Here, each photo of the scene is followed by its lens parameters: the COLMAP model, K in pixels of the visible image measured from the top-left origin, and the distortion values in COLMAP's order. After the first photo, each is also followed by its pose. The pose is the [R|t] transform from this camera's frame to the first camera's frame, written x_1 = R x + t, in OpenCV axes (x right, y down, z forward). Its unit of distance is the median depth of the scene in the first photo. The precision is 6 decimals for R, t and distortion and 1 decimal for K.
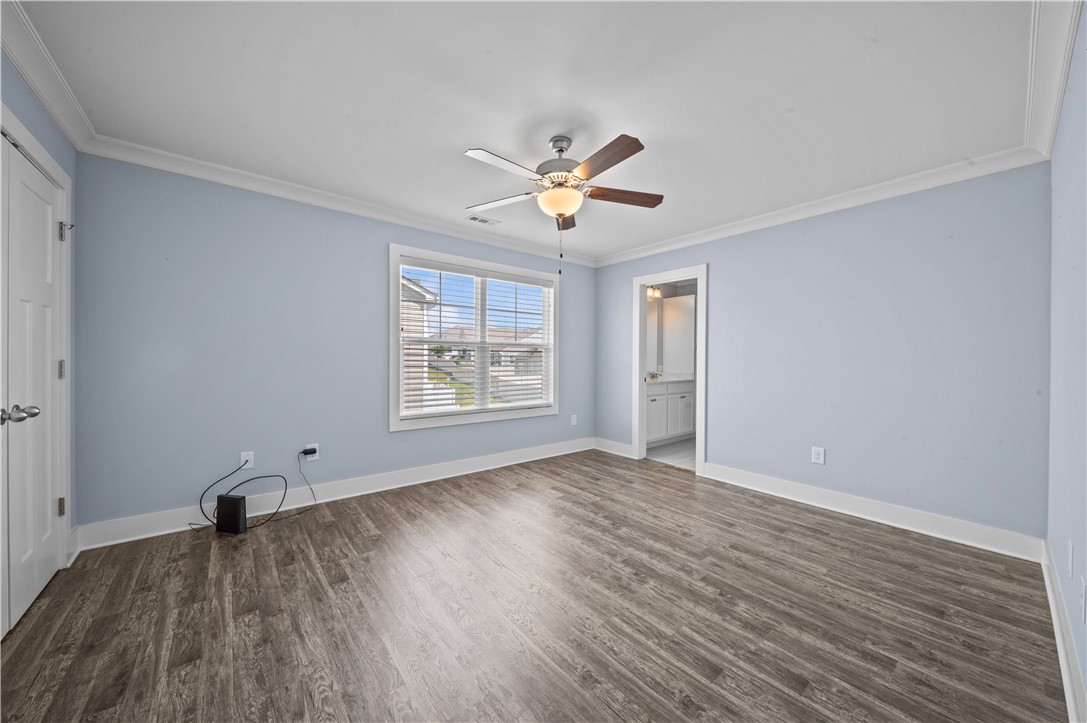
lens RADIAL K [[384.7, 0, 542.1], [0, 384.7, 364.0], [0, 0, 1]] dist [-0.001634, -0.000153]
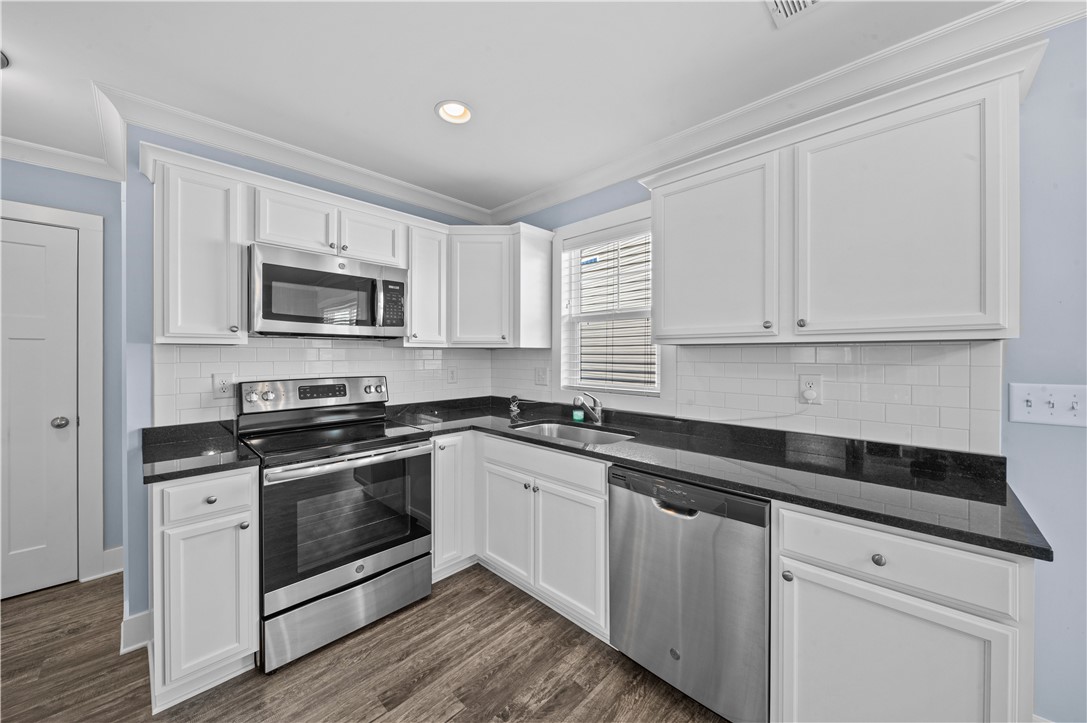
lens RADIAL K [[384.7, 0, 546.7], [0, 384.7, 356.6], [0, 0, 1]] dist [-0.001634, -0.000153]
pose [[-0.132578, -0.013764, 0.991077, -0.233949], [0.001094, 0.999901, 0.014033, -0.019578], [-0.991172, 0.002945, -0.132550, 0.225901]]
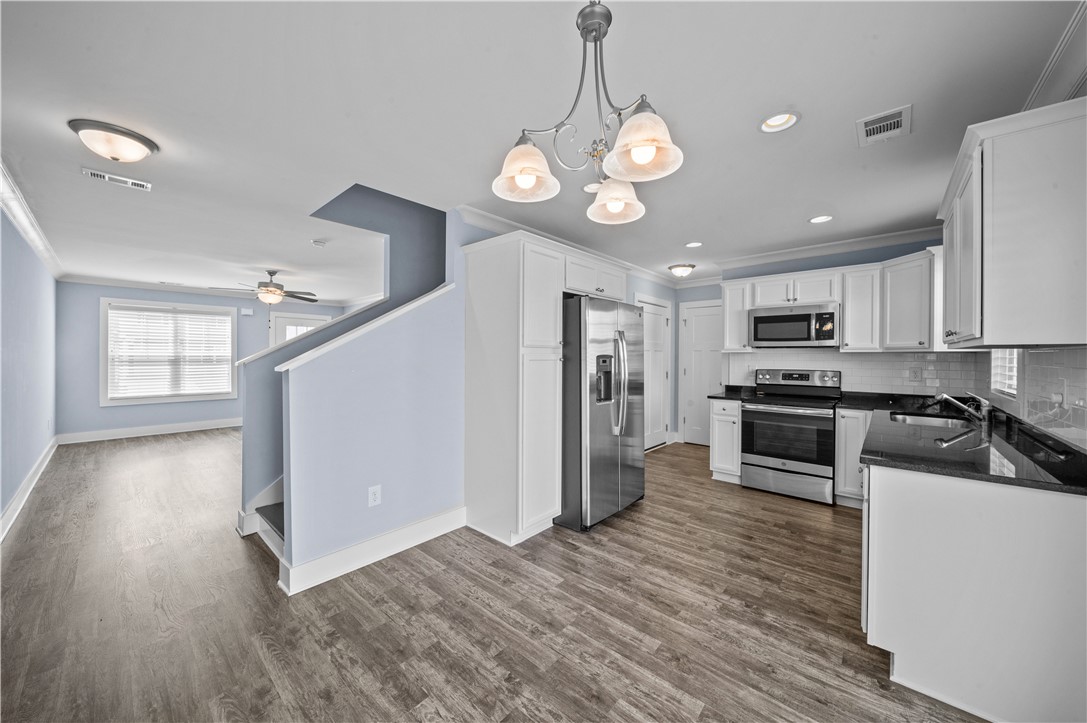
lens RADIAL K [[384.7, 0, 541.0], [0, 384.7, 354.4], [0, 0, 1]] dist [-0.001634, -0.000153]
pose [[0.988277, -0.002353, 0.152653, -0.360326], [0.003307, 0.999977, -0.006001, -0.018569], [-0.152635, 0.006436, 0.988262, -0.134445]]
